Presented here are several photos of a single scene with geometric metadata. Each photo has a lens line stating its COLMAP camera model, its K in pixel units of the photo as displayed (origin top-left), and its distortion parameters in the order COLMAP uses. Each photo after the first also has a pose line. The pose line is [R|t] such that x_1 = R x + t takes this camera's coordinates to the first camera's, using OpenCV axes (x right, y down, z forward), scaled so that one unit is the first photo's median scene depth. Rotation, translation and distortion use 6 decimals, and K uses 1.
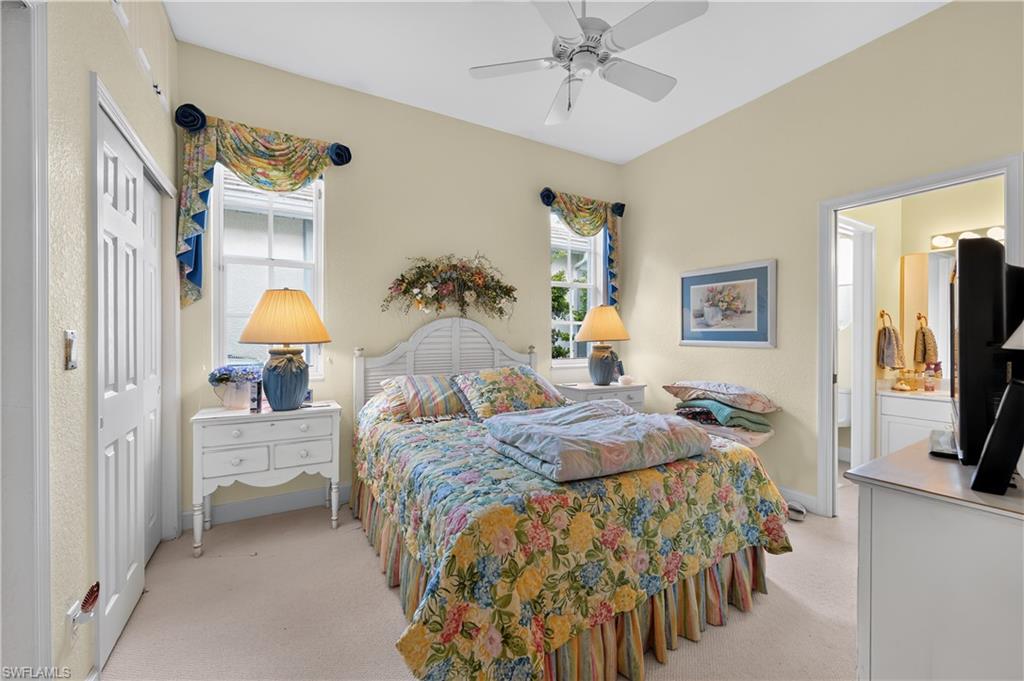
lens RADIAL K [[412.7, 0, 512.0], [0, 412.7, 340.5], [0, 0, 1]] dist [-0.001992, -0.000628]
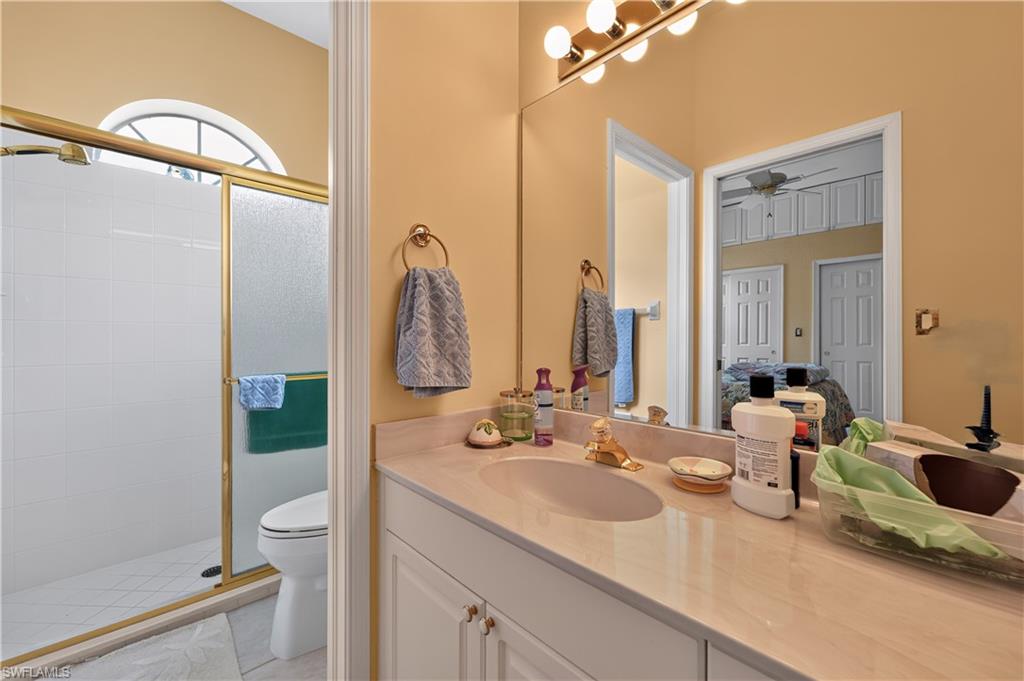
lens RADIAL K [[404.0, 0, 516.4], [0, 404.0, 338.9], [0, 0, 1]] dist [0.001492, 0.000072]
pose [[0.969519, -0.005193, 0.244962, 0.894096], [0.005373, 0.999986, -0.000067, 0.024959], [-0.244958, 0.001382, 0.969533, 0.641773]]
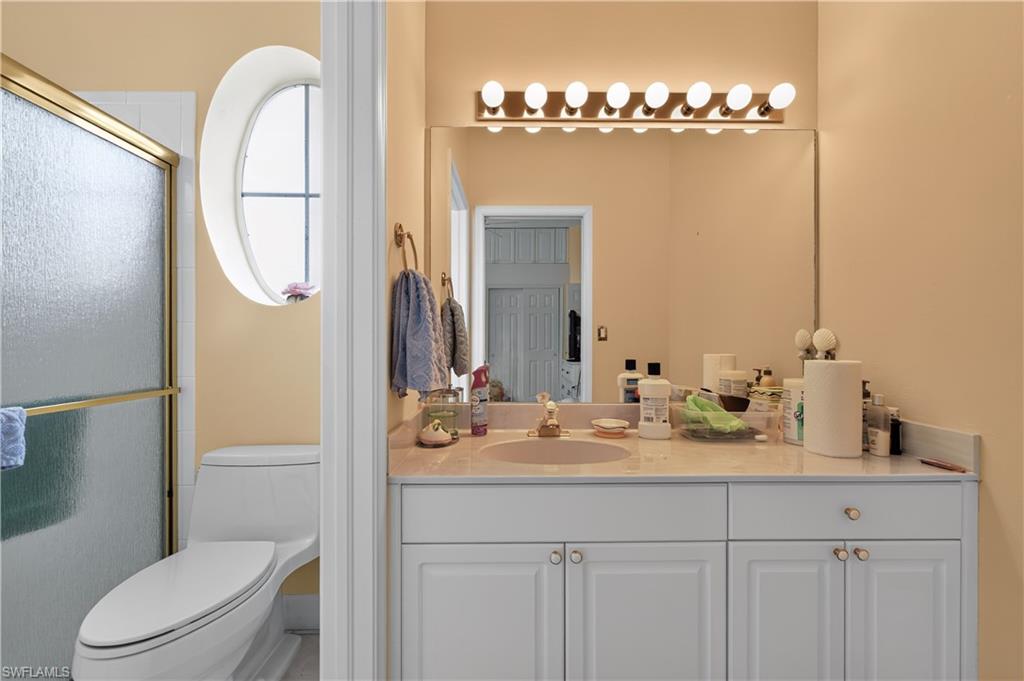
lens RADIAL K [[408.6, 0, 511.0], [0, 408.6, 343.1], [0, 0, 1]] dist [-0.000382, -0.000080]
pose [[0.490423, -0.004522, 0.871473, 0.649905], [0.008258, 0.999966, 0.000542, 0.025308], [-0.871445, 0.006931, 0.490444, 0.754038]]
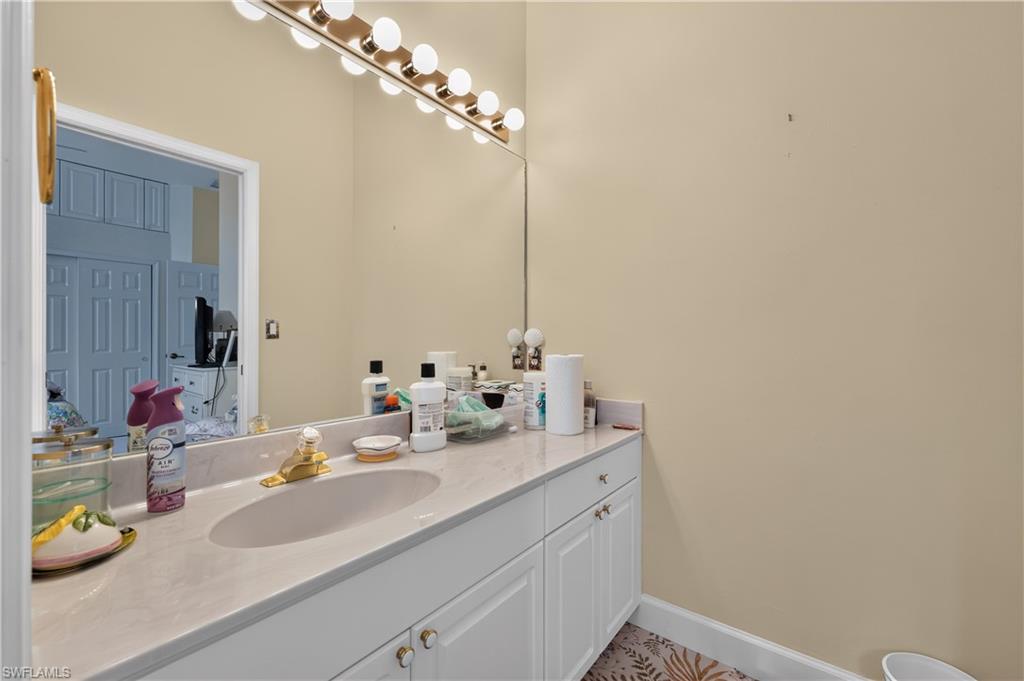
lens RADIAL K [[412.7, 0, 512.0], [0, 412.7, 340.5], [0, 0, 1]] dist [-0.001992, -0.000628]
pose [[-0.366220, -0.000807, 0.930528, 0.716512], [0.007056, 0.999968, 0.003644, 0.025780], [-0.930502, 0.007900, -0.366203, 0.896922]]
